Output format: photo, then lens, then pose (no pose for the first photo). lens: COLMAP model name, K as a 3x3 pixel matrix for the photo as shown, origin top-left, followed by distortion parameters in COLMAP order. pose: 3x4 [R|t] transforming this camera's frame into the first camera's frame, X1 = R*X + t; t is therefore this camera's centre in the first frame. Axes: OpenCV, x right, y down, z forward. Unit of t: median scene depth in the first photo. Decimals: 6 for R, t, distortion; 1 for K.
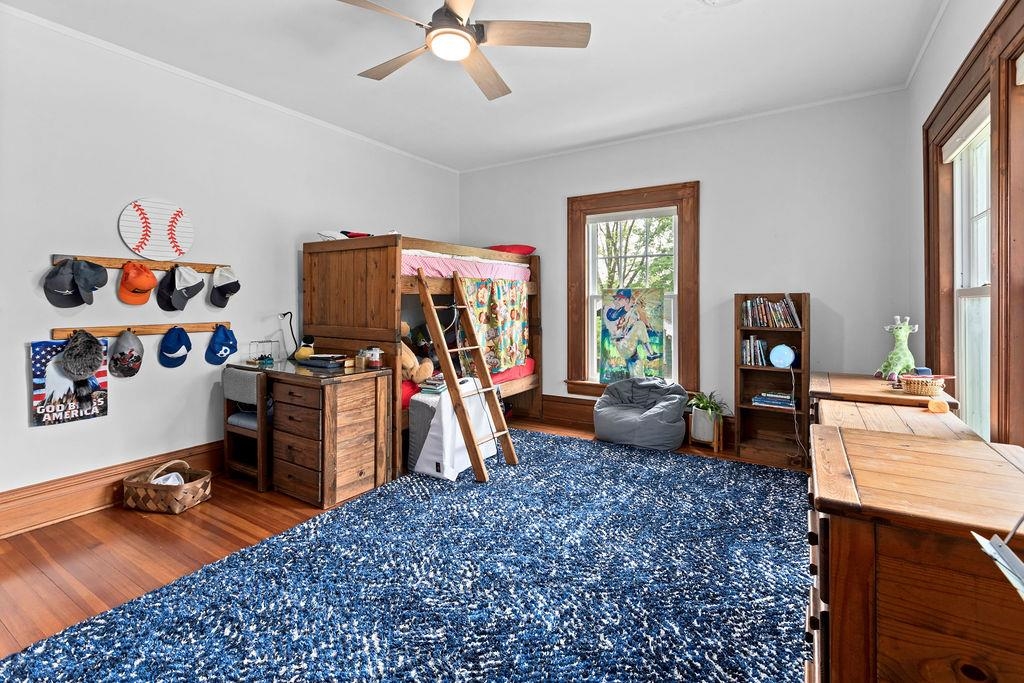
lens RADIAL K [[465.5, 0, 520.2], [0, 465.5, 304.6], [0, 0, 1]] dist [-0.000052, 0.000304]
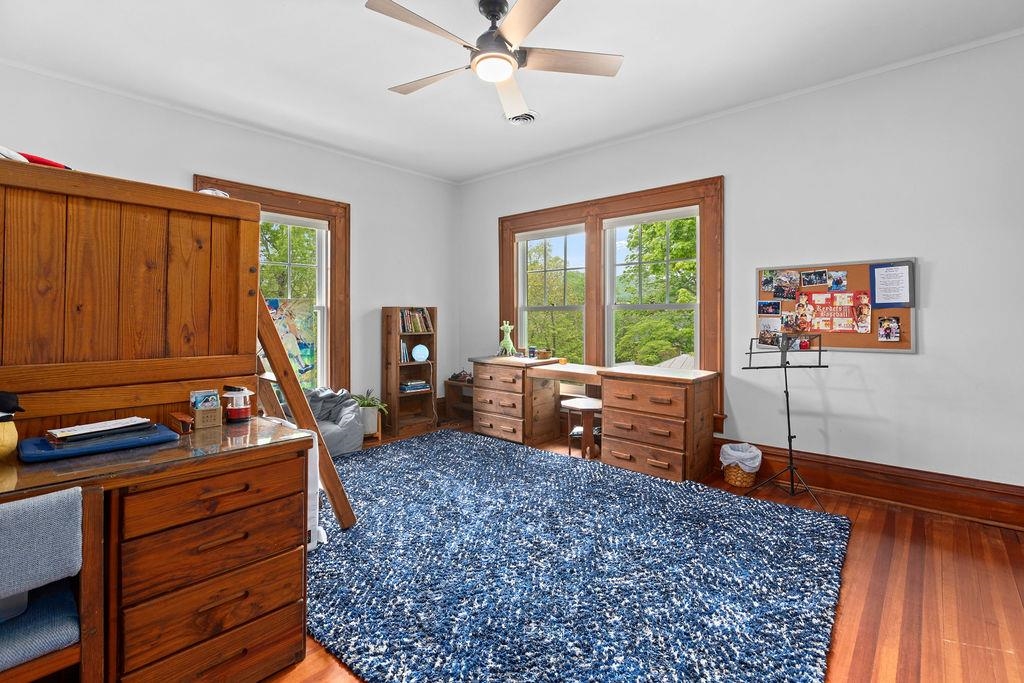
lens RADIAL K [[465.5, 0, 522.1], [0, 465.5, 309.9], [0, 0, 1]] dist [-0.000052, 0.000304]
pose [[0.174444, 0.011618, 0.984599, -0.732428], [0.004415, 0.999911, -0.012580, 0.002016], [-0.984657, 0.006541, 0.174377, 0.464715]]
